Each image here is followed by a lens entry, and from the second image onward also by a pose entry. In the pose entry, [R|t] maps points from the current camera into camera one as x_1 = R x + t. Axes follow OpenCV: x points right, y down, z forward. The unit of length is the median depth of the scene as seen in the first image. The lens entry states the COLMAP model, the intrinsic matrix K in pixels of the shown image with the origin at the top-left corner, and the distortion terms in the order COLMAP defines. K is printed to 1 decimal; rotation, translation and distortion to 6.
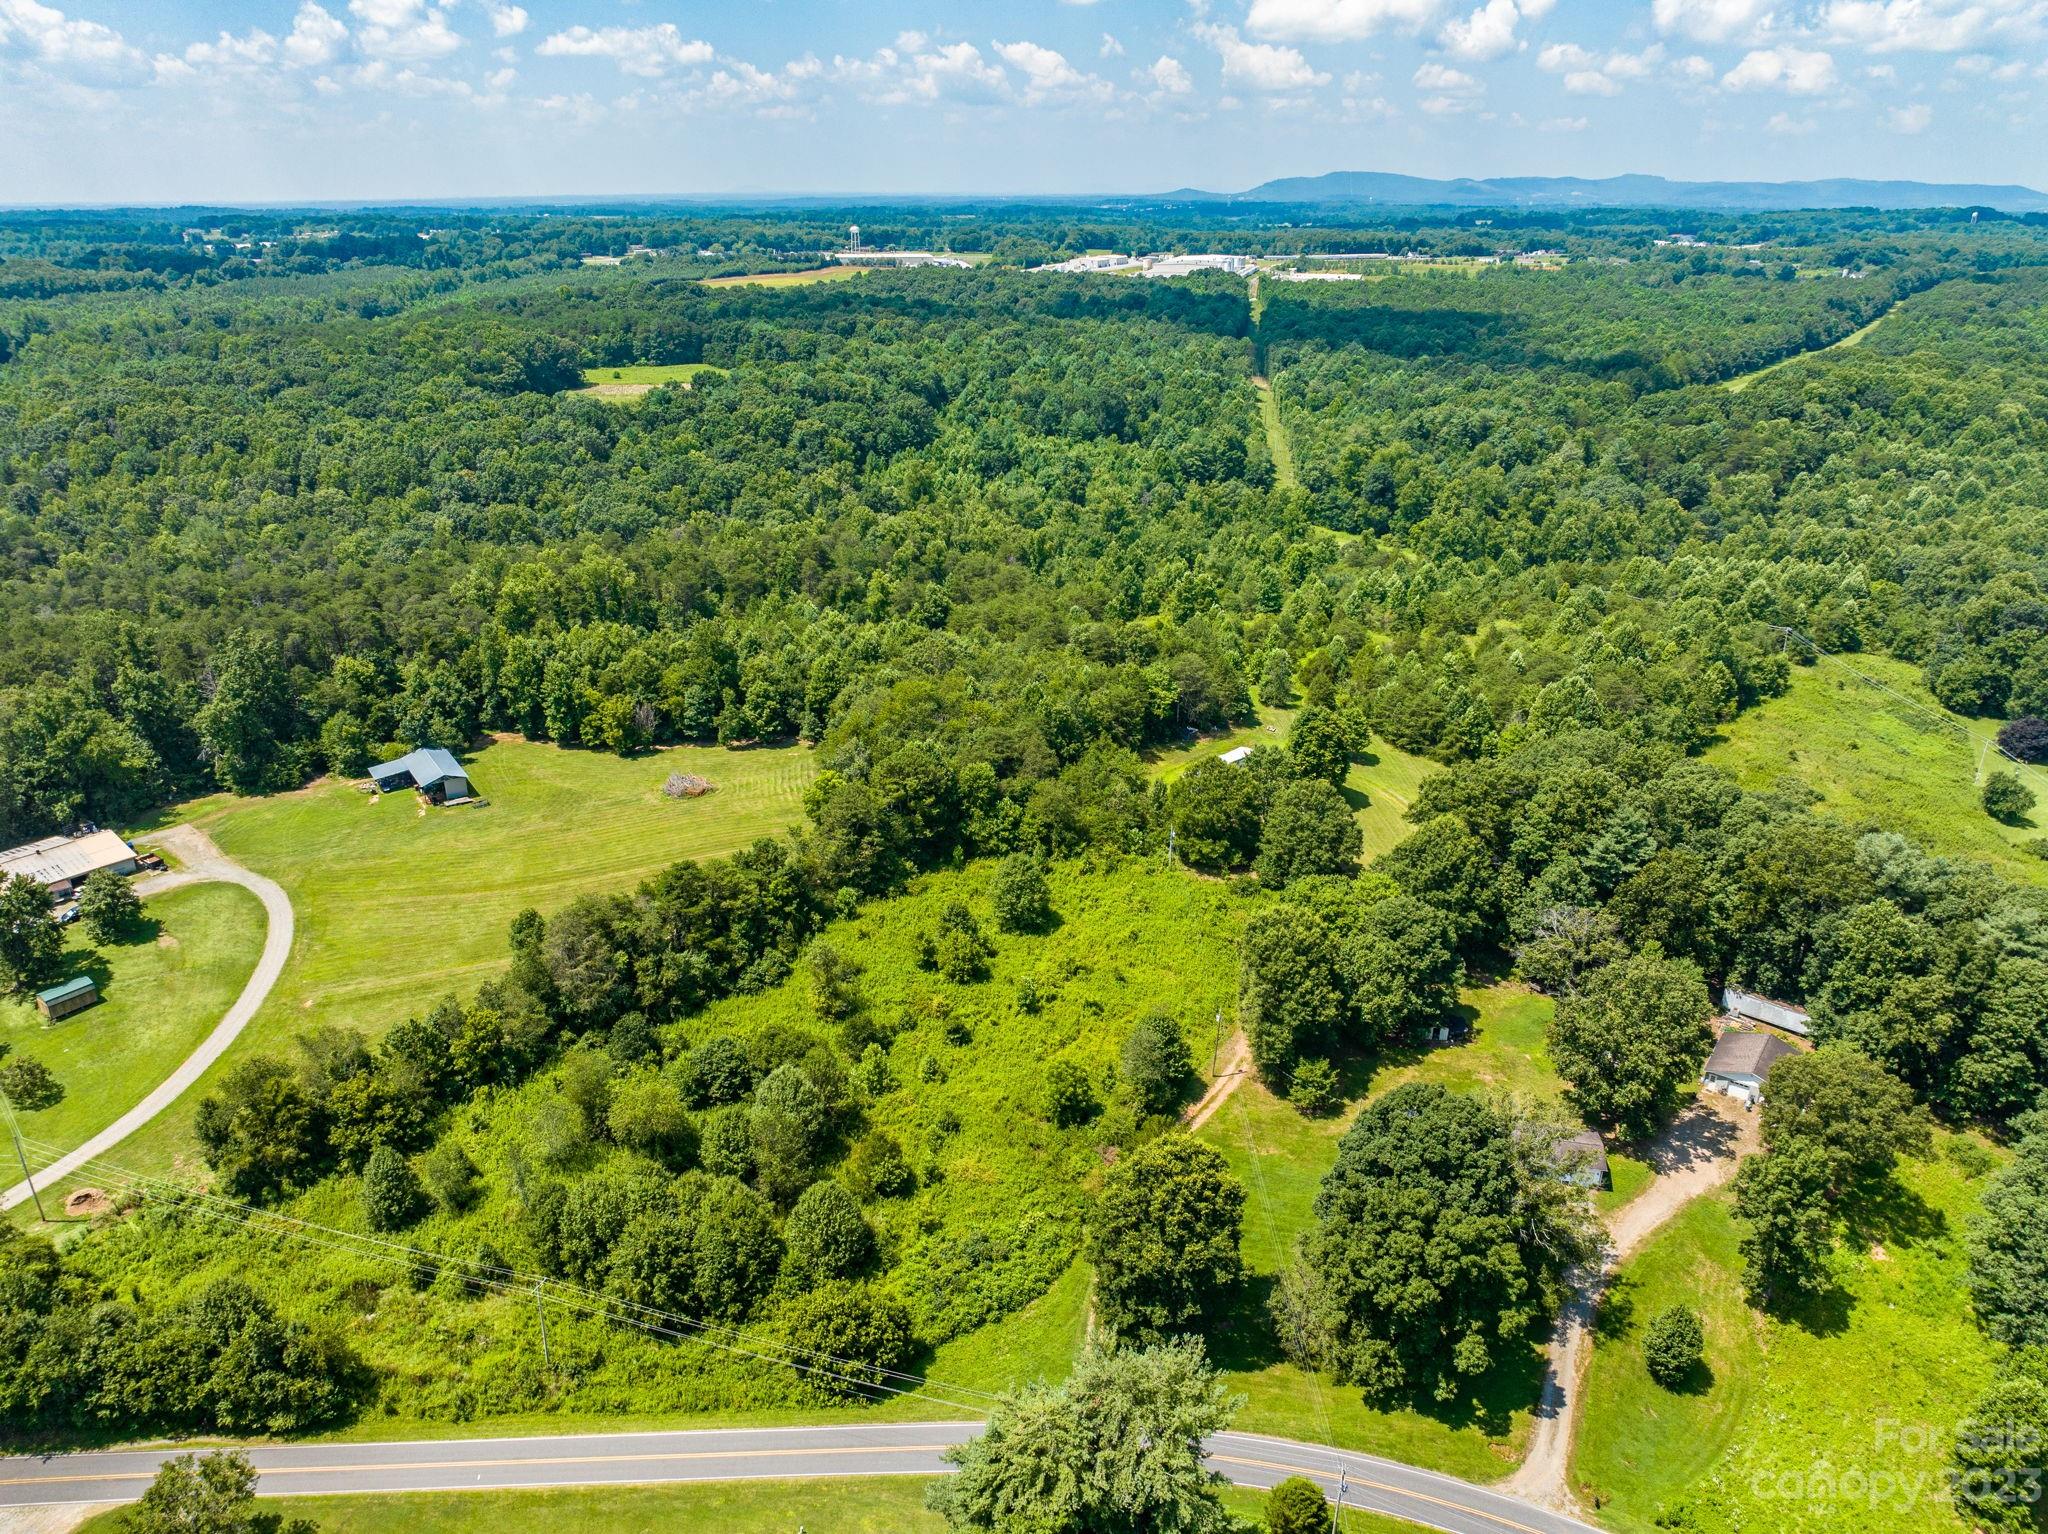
lens RADIAL K [[1439.4, 0, 1023.0], [0, 1439.4, 774.3], [0, 0, 1]] dist [-0.051616, 0.023159]
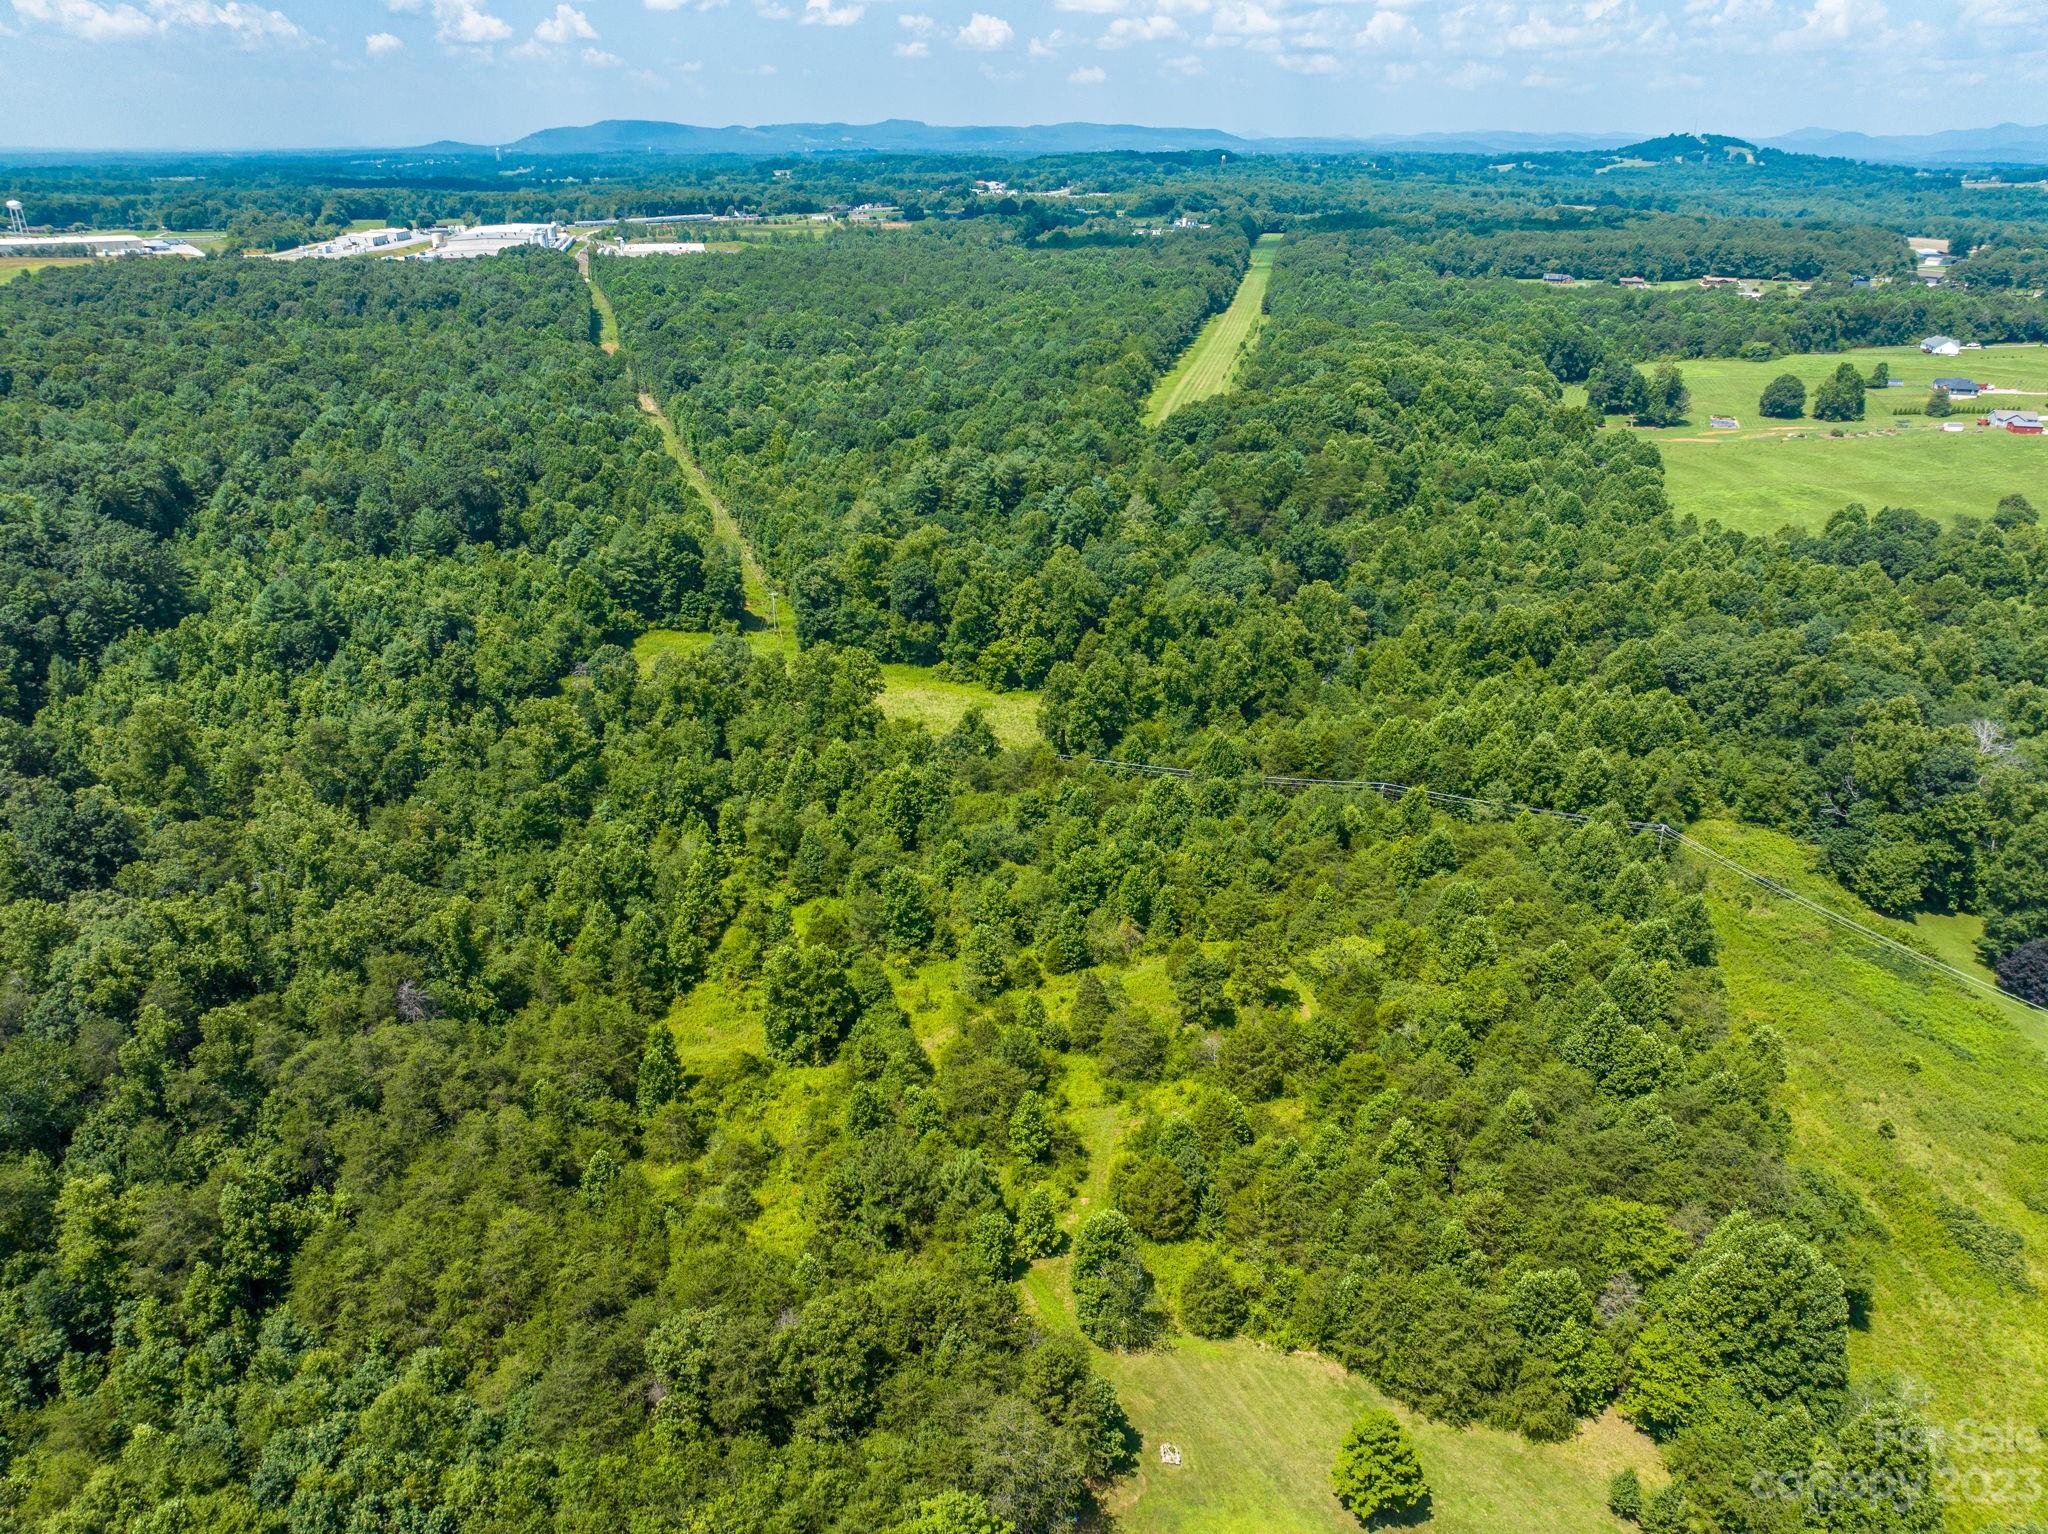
lens RADIAL K [[1439.4, 0, 1028.8], [0, 1439.4, 762.0], [0, 0, 1]] dist [-0.051616, 0.023159]
pose [[0.892420, -0.177702, 0.414740, -0.001966], [0.167668, 0.983966, 0.060814, -0.065239], [-0.418897, 0.015267, 0.907906, 0.147836]]
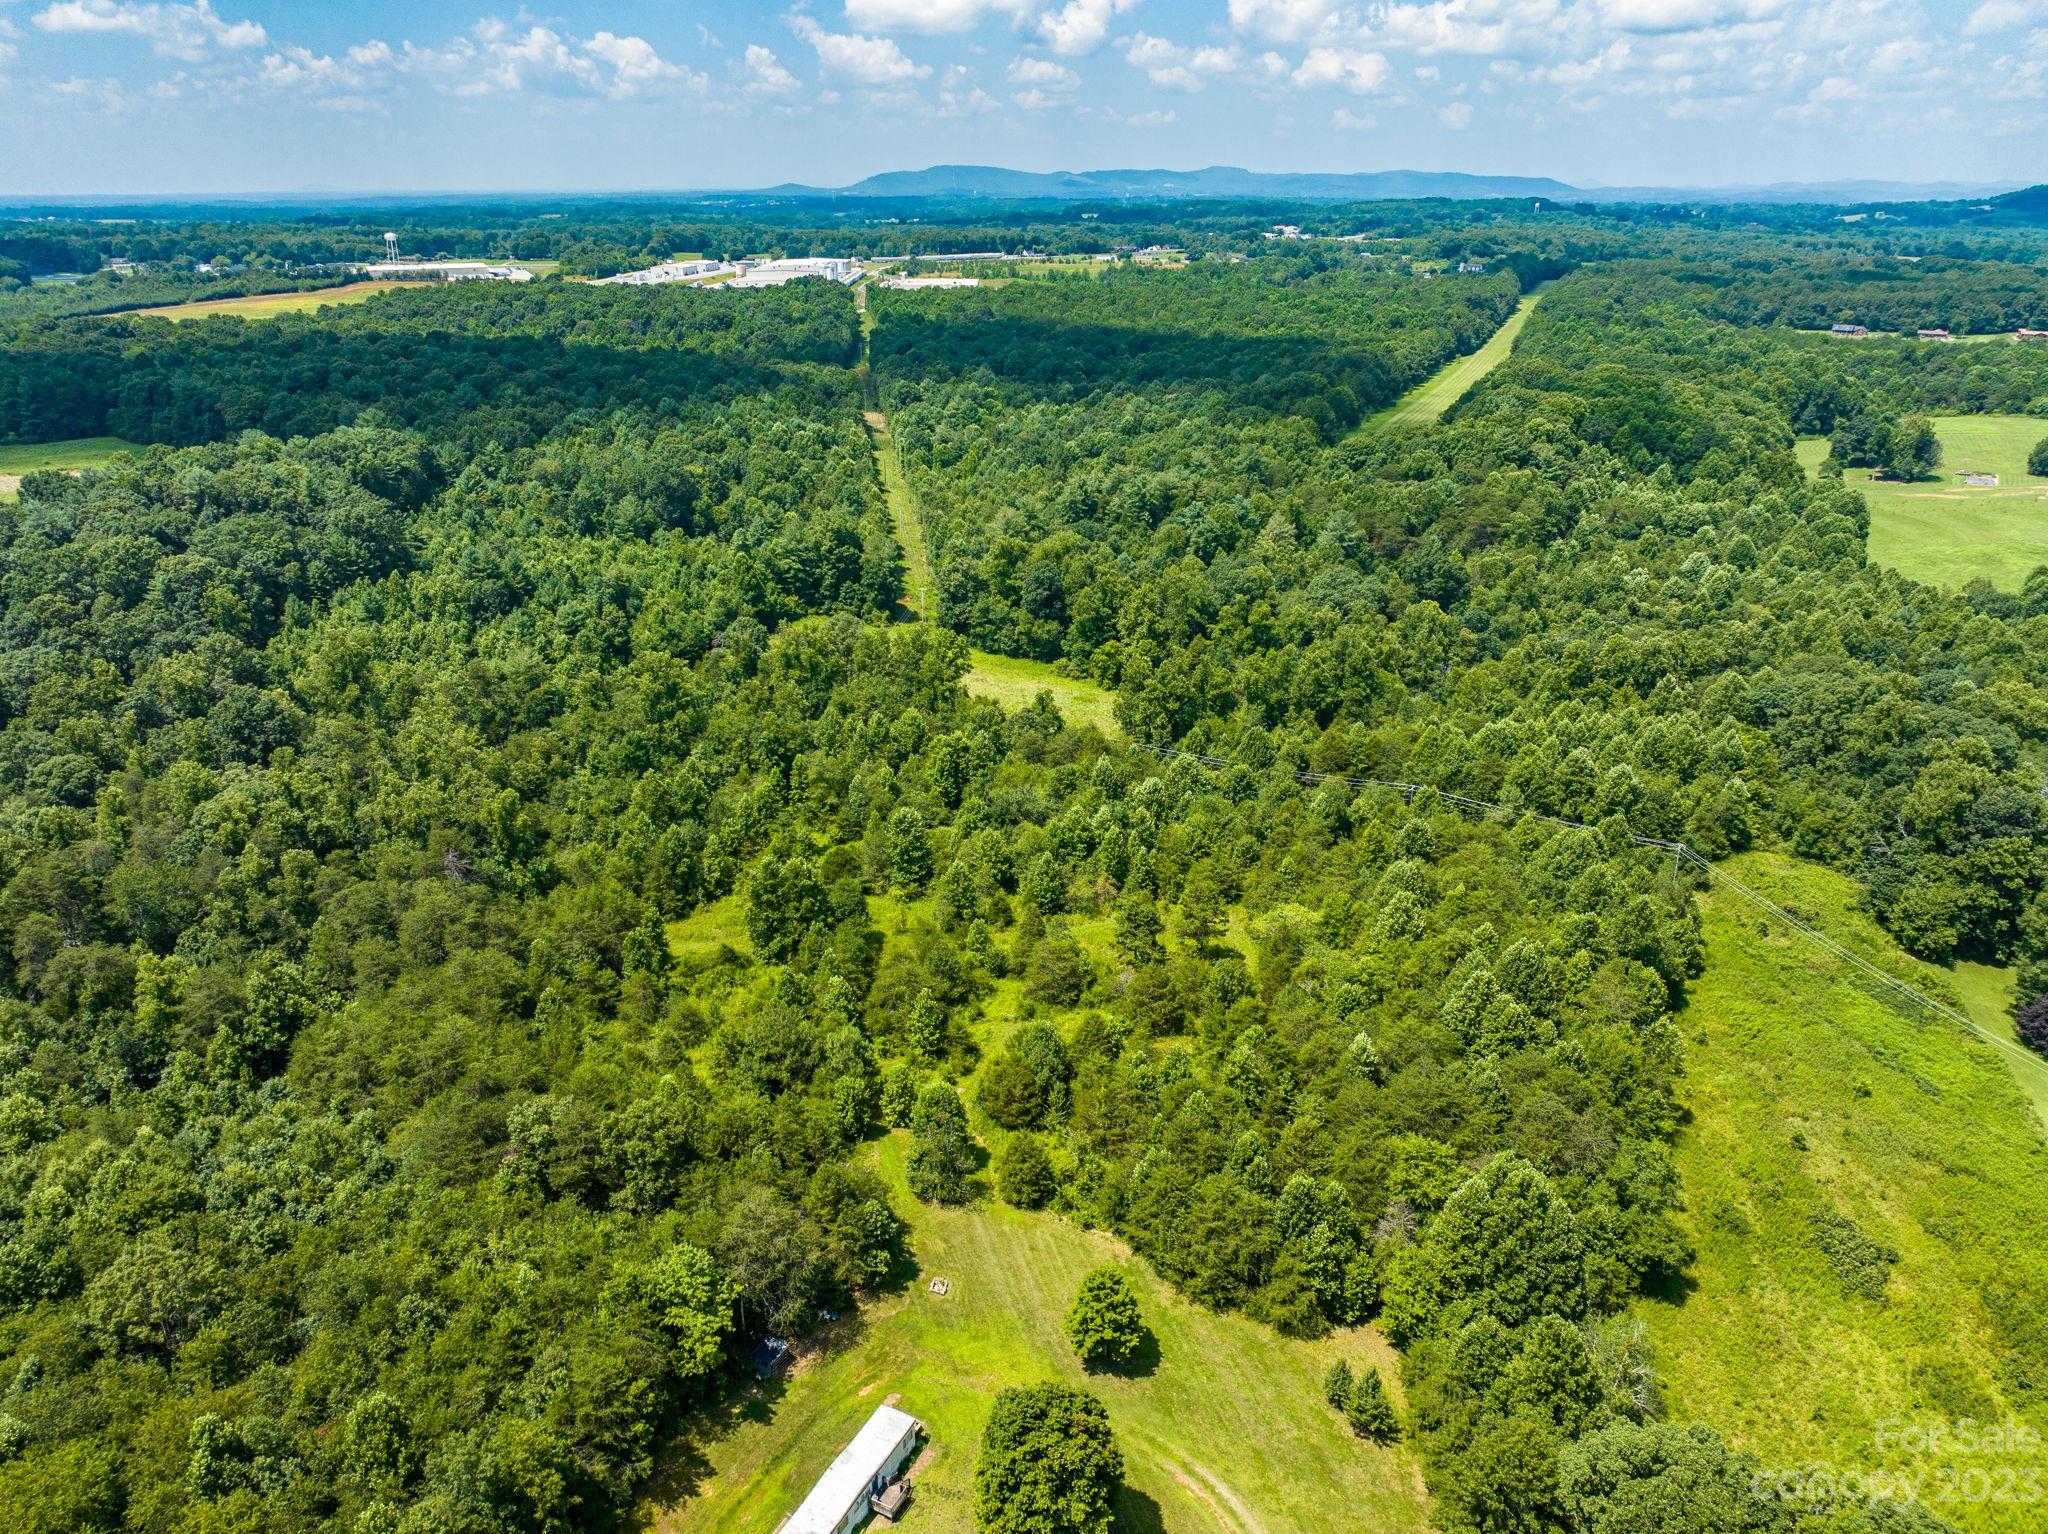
lens RADIAL K [[1439.4, 0, 1029.2], [0, 1439.4, 775.4], [0, 0, 1]] dist [-0.051616, 0.023159]
pose [[0.966821, -0.095385, 0.236979, 0.024415], [0.094426, 0.995412, 0.015417, -0.050845], [-0.237362, 0.007471, 0.971392, 0.121040]]
